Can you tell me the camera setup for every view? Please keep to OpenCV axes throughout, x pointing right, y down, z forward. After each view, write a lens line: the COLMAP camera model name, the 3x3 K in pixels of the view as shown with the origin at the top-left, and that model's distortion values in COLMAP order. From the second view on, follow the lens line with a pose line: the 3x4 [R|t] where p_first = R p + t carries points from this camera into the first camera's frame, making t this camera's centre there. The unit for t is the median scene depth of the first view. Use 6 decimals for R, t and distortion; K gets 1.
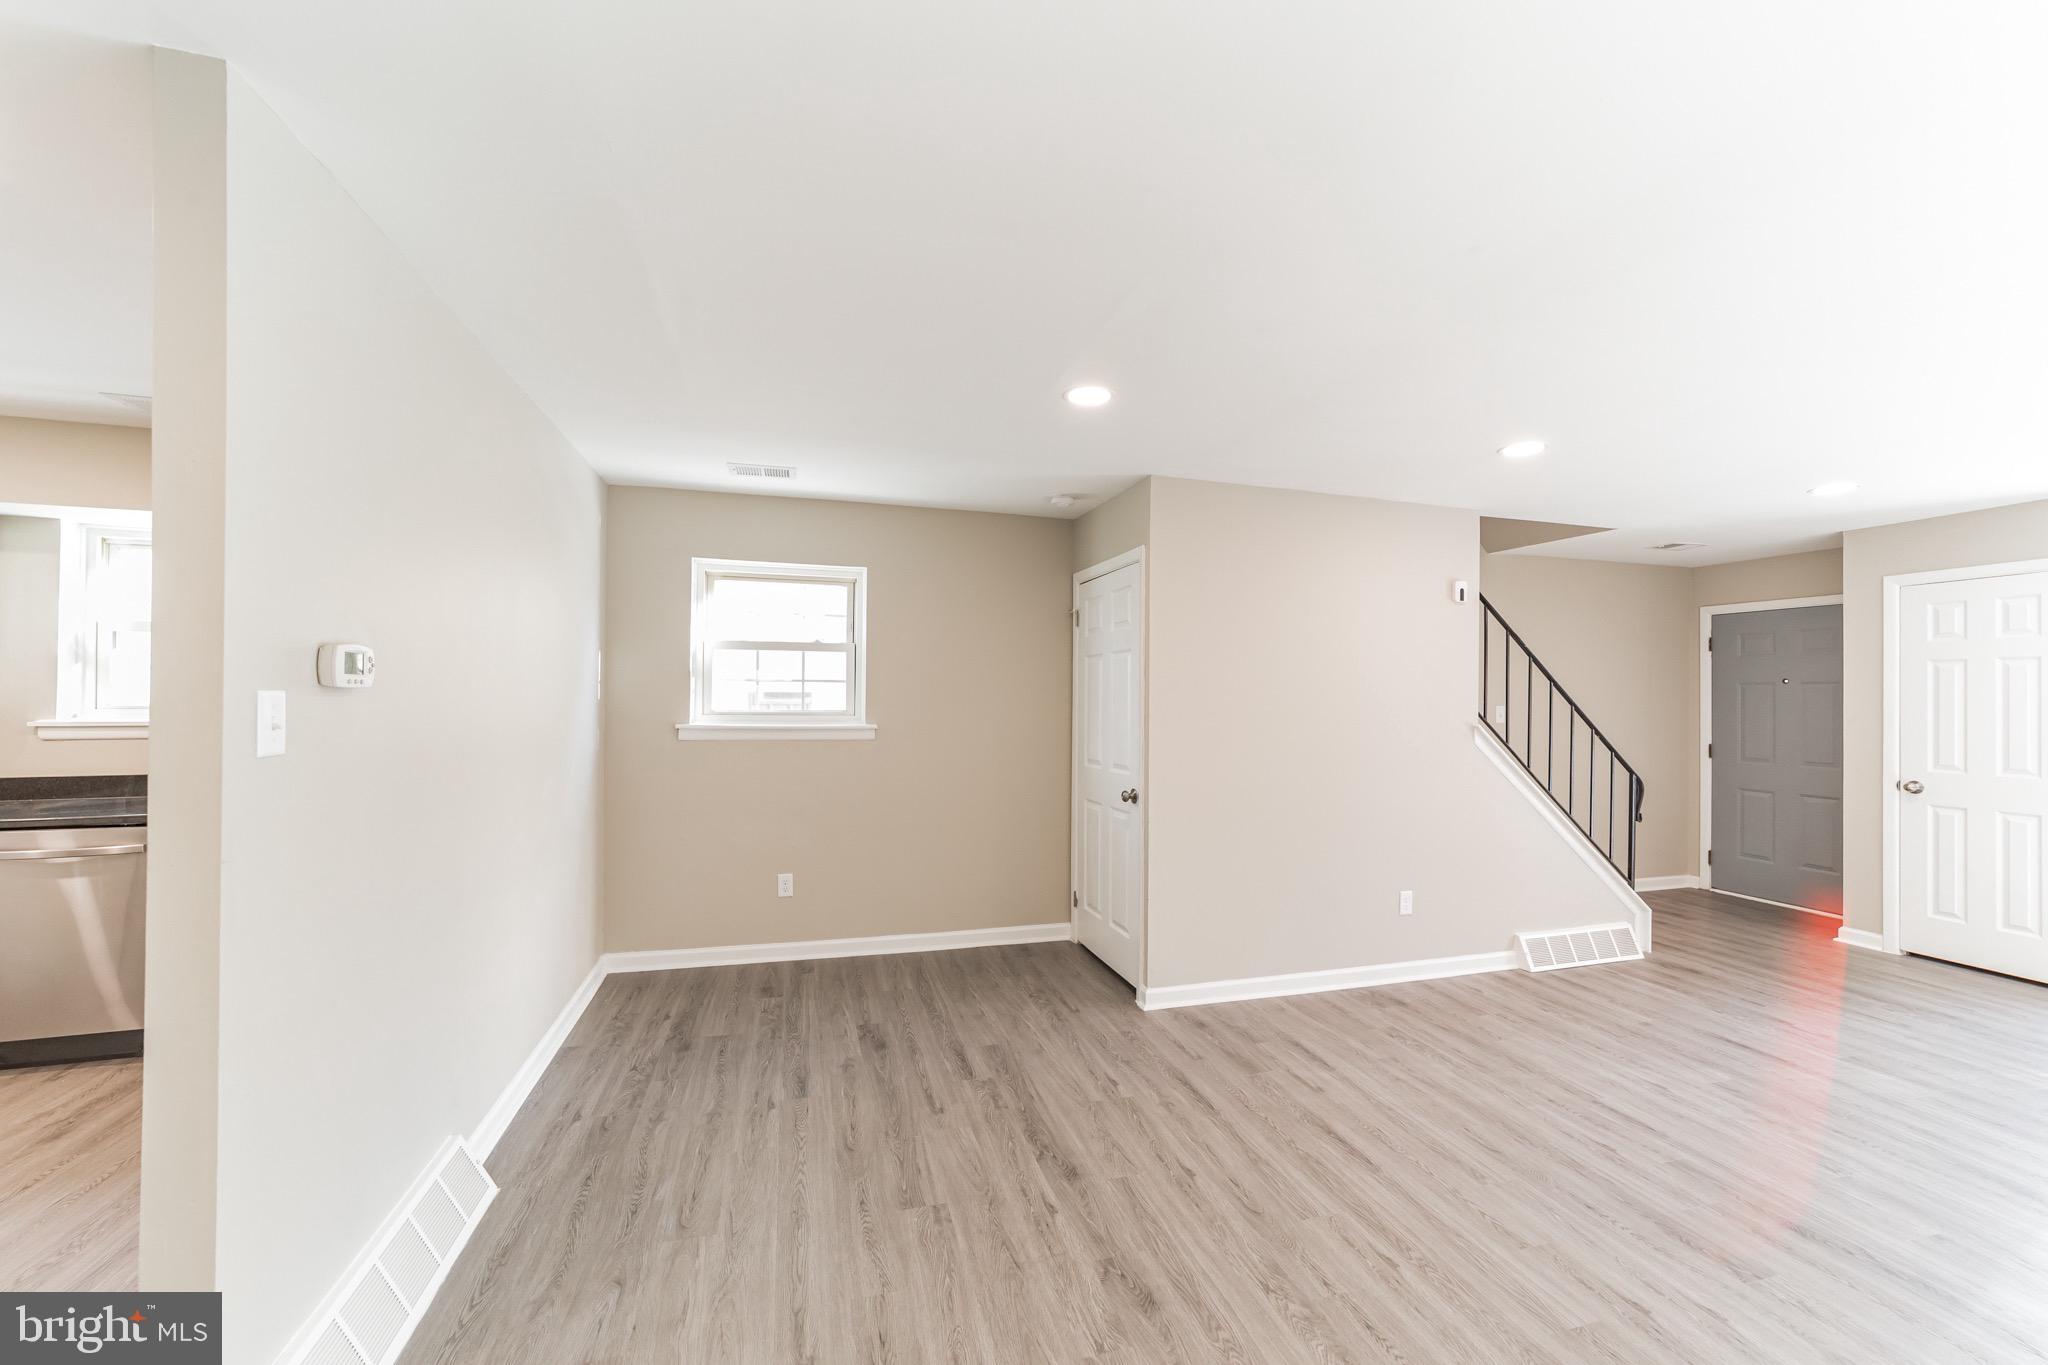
lens RADIAL K [[800.4, 0, 1020.1], [0, 800.4, 694.9], [0, 0, 1]] dist [0.001175, 0.000661]
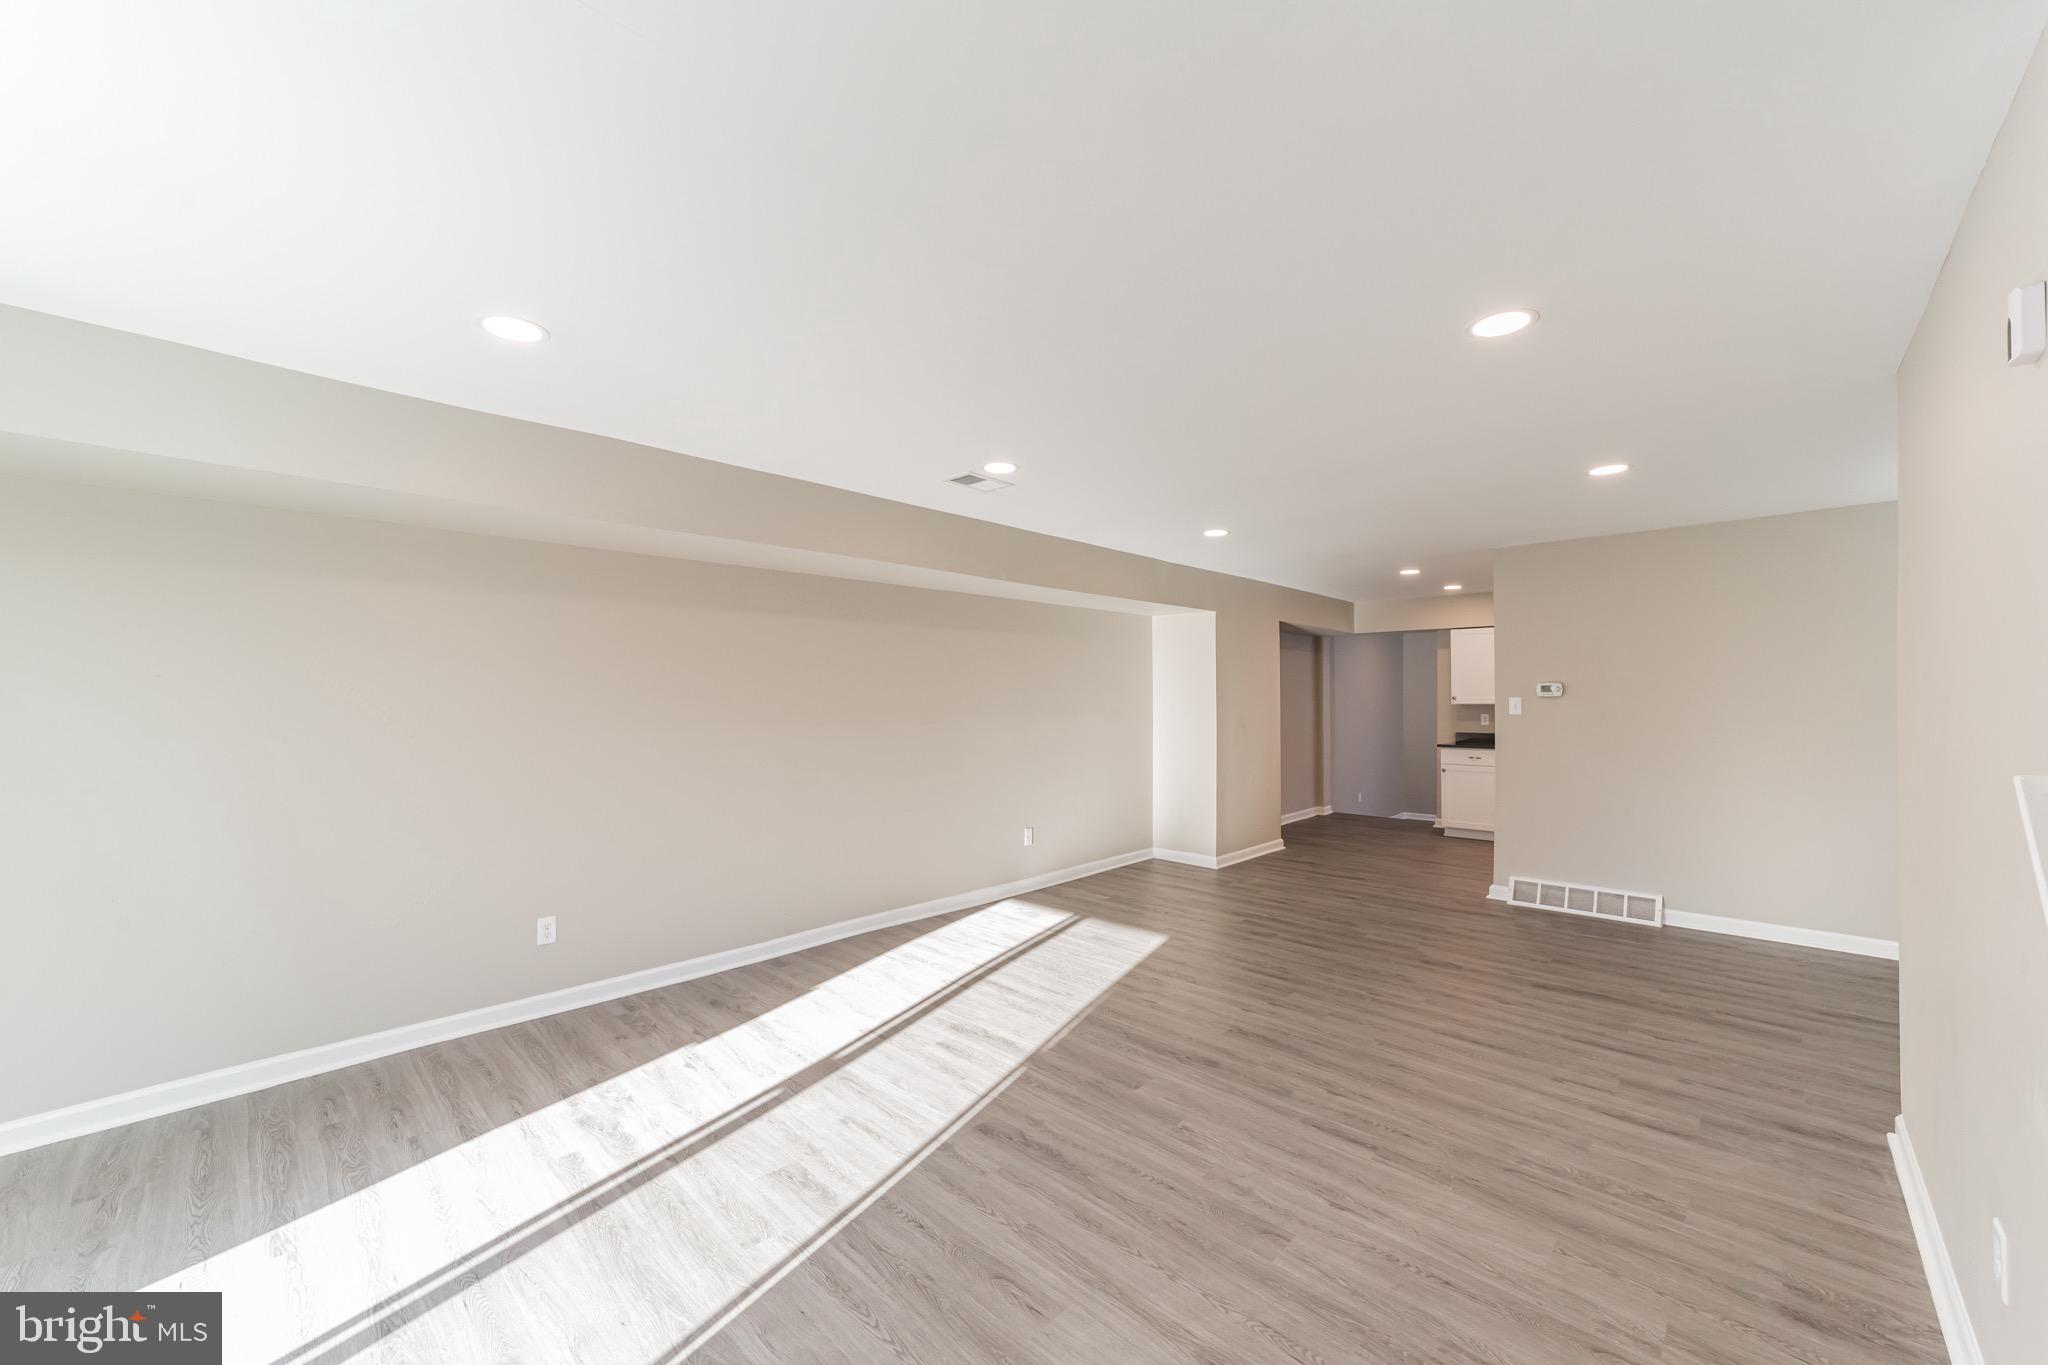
lens RADIAL K [[781.4, 0, 1049.3], [0, 781.4, 693.8], [0, 0, 1]] dist [-0.014872, 0.009145]
pose [[-0.857526, -0.010443, -0.514335, 1.246334], [-0.002443, 0.999865, -0.016228, 0.019195], [0.514436, -0.012659, -0.857436, 1.319124]]
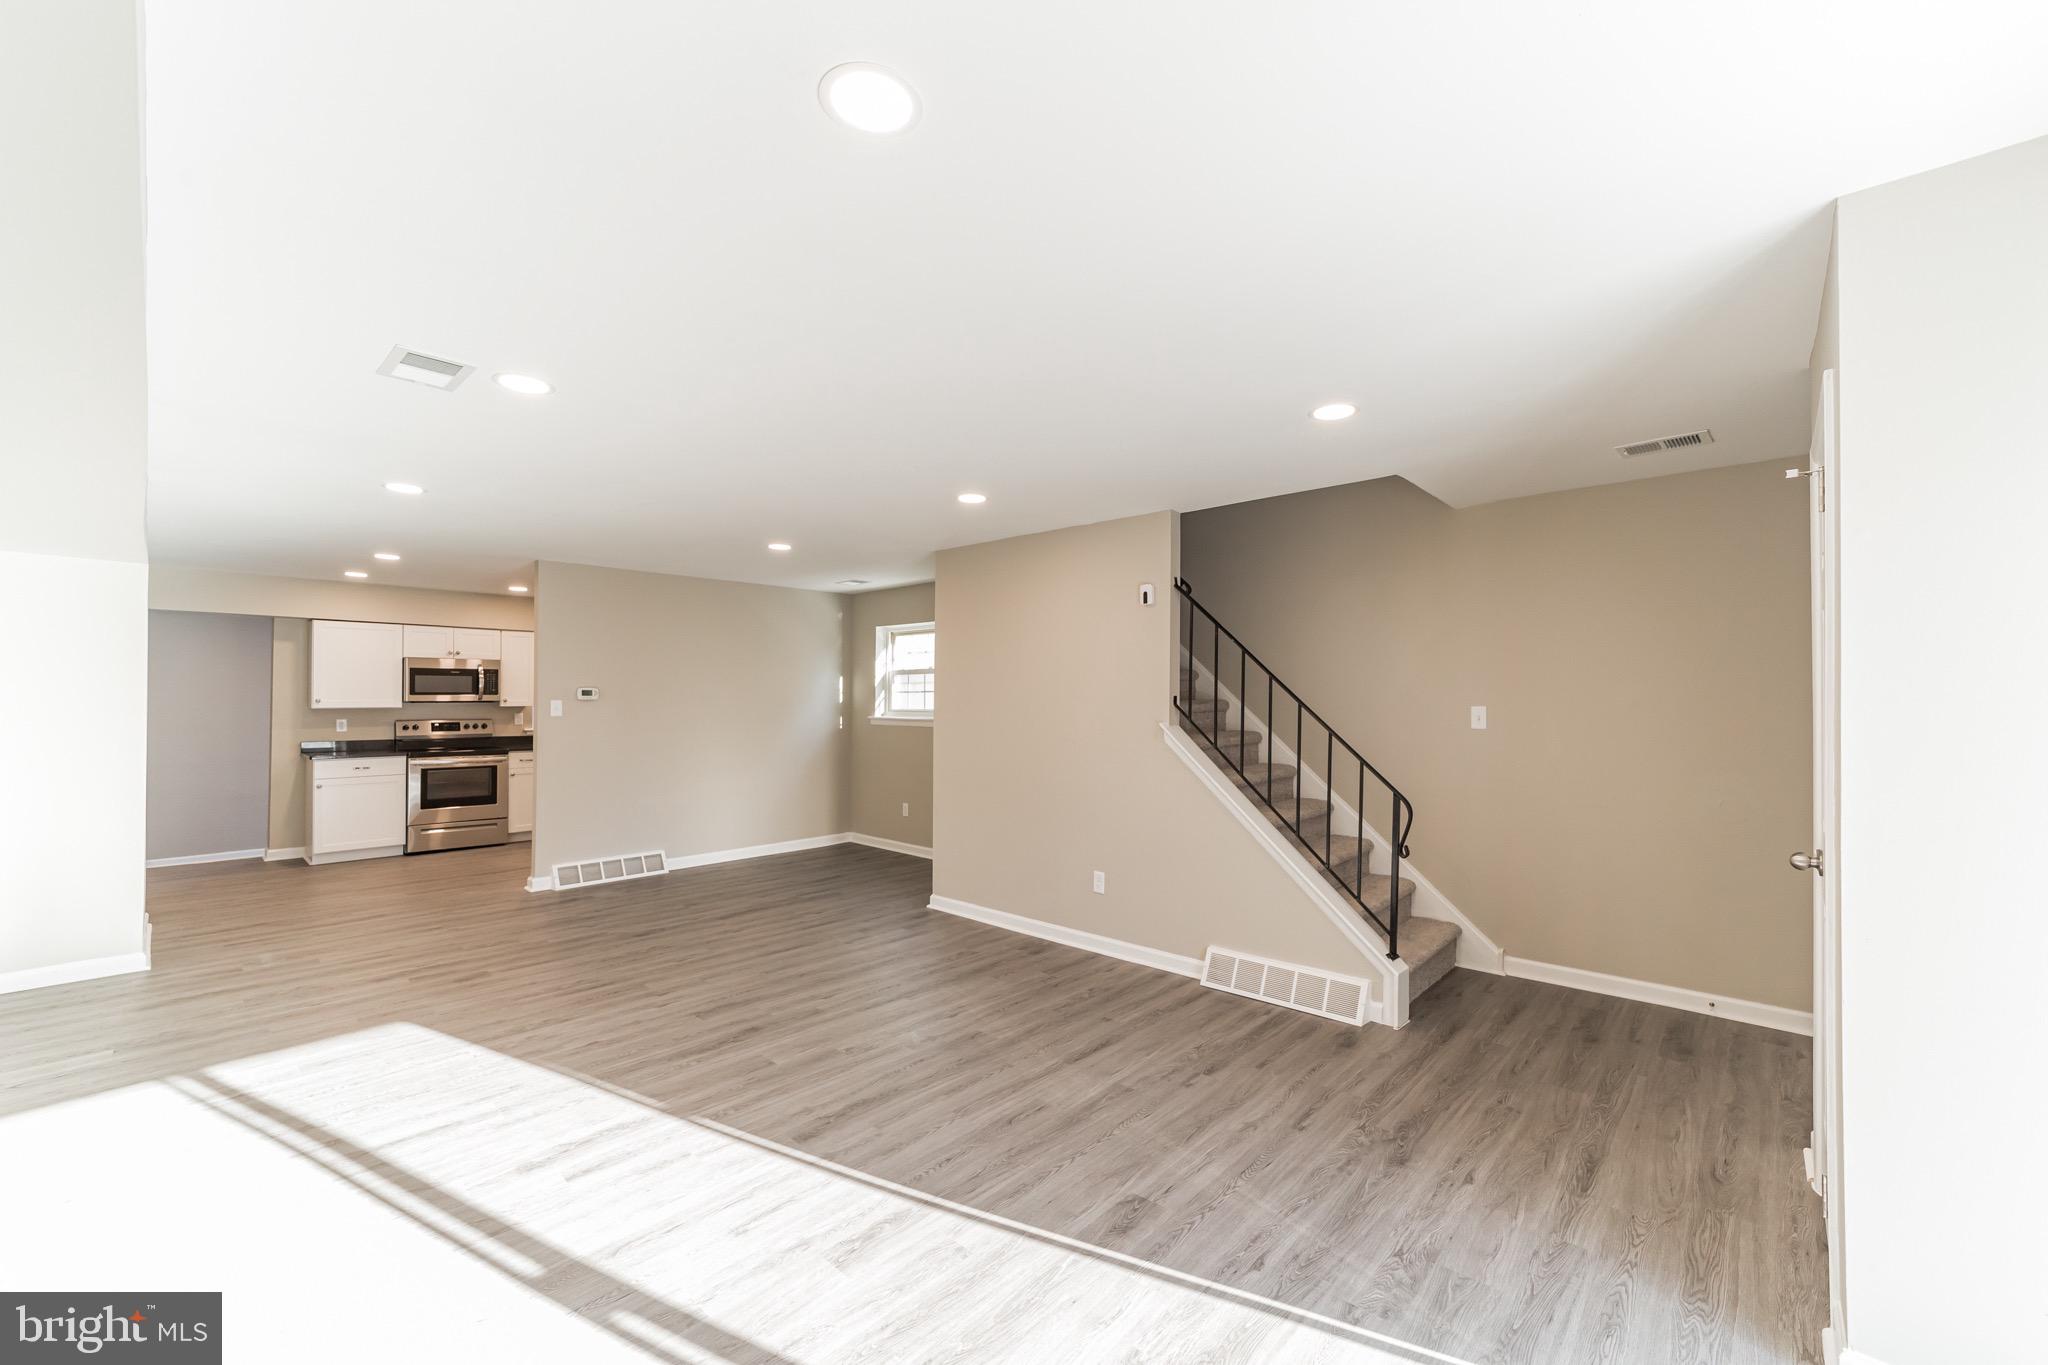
lens RADIAL K [[800.4, 0, 1020.1], [0, 800.4, 694.9], [0, 0, 1]] dist [0.001175, 0.000661]
pose [[0.510468, -0.015190, -0.859763, 1.681188], [0.007999, 0.999885, -0.012916, 0.016845], [0.859860, -0.000284, 0.510530, 0.414898]]
